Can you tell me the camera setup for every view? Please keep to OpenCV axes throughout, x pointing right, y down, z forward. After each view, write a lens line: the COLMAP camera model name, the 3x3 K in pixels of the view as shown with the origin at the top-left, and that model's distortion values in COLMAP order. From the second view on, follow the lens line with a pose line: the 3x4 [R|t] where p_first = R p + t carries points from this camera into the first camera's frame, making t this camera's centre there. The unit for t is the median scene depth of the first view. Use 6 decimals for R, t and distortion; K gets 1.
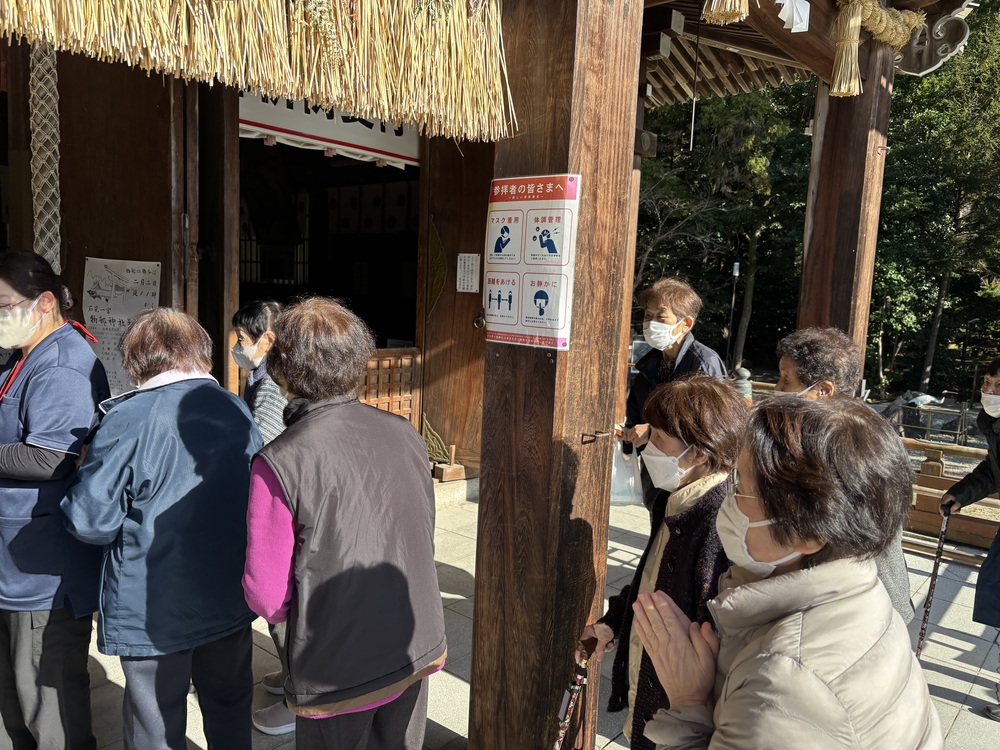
lens RADIAL K [[736.2, 0, 500.0], [0, 736.2, 375.0], [0, 0, 1]] dist [0.013784, 0.009985]
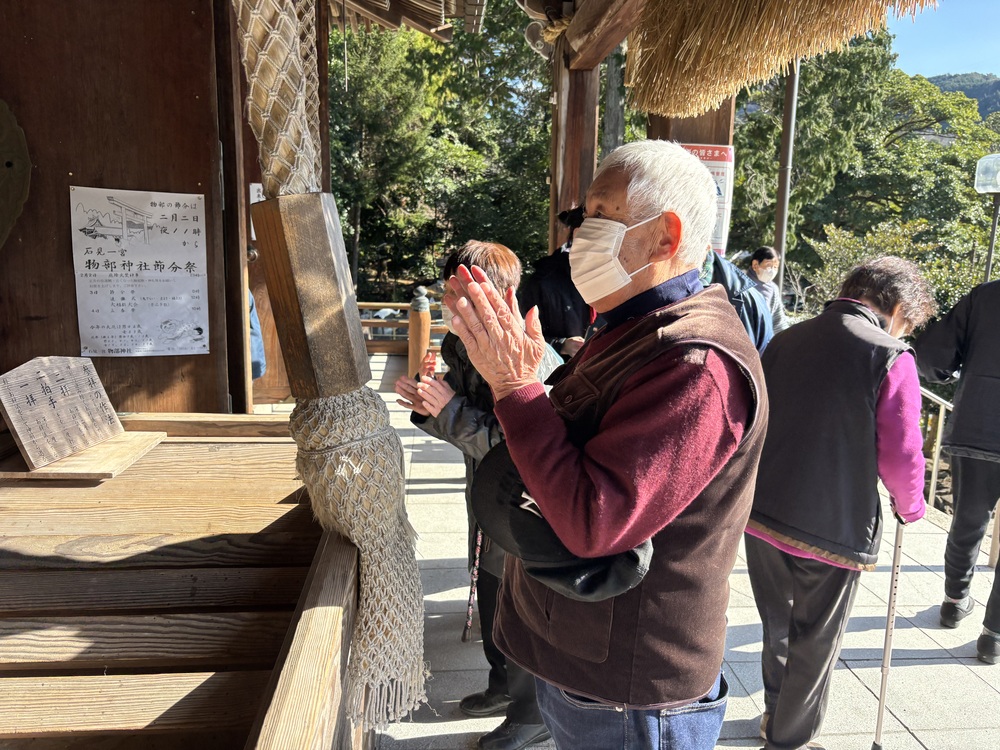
lens RADIAL K [[736.2, 0, 500.0], [0, 736.2, 375.0], [0, 0, 1]] dist [0.013784, 0.009985]
pose [[0.711969, -0.156706, 0.684503, -0.834100], [0.093811, 0.987270, 0.128444, -0.017846], [-0.695917, -0.027235, 0.717606, 0.098986]]
